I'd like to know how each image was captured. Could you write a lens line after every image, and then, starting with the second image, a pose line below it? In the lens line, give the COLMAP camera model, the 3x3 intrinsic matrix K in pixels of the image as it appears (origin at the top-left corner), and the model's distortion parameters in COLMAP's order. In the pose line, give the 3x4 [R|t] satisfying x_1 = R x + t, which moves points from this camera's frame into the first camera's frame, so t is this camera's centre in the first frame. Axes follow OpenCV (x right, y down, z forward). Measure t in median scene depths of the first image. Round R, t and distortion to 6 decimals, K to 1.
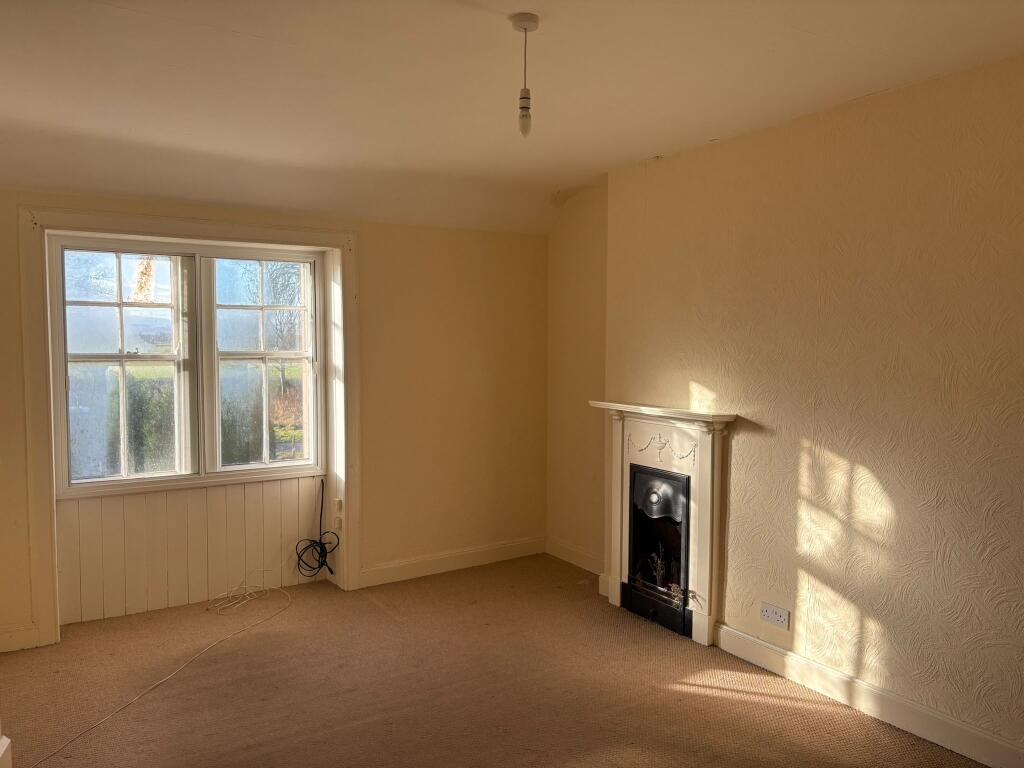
lens RADIAL K [[769.8, 0, 520.6], [0, 769.8, 387.4], [0, 0, 1]] dist [0.033347, -0.009007]
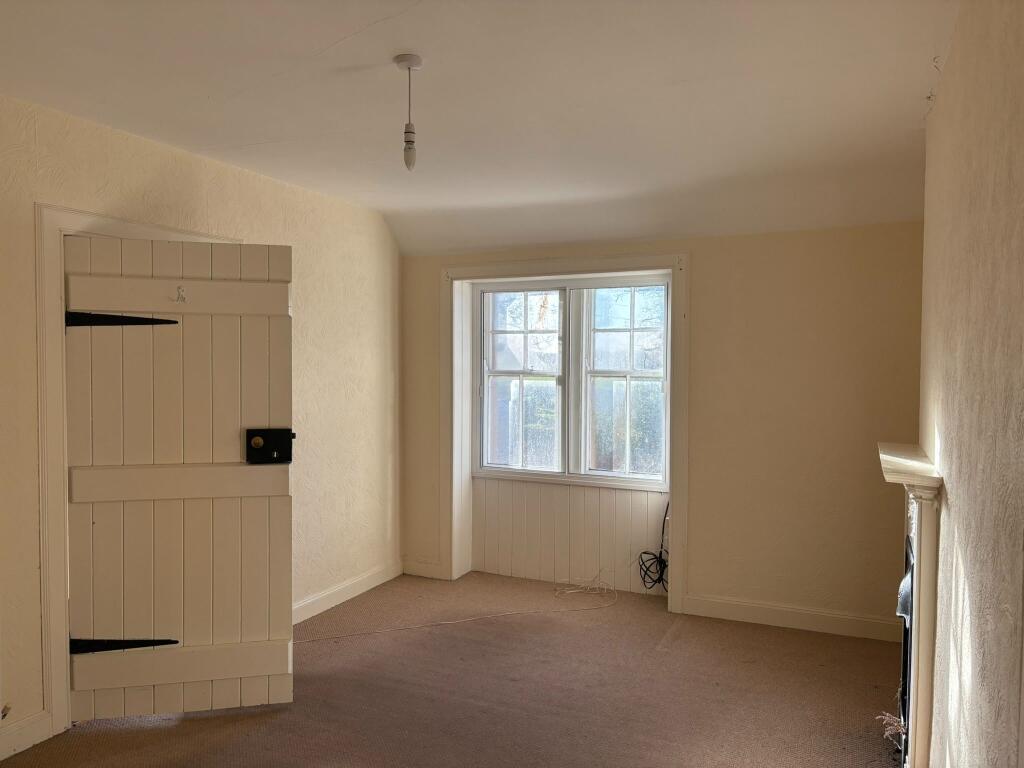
lens RADIAL K [[769.8, 0, 520.1], [0, 769.8, 383.0], [0, 0, 1]] dist [0.033347, -0.009007]
pose [[0.543774, 0.027108, -0.838794, 0.523866], [-0.053492, 0.998565, -0.002407, -0.018857], [0.837525, 0.046177, 0.544444, 0.299278]]
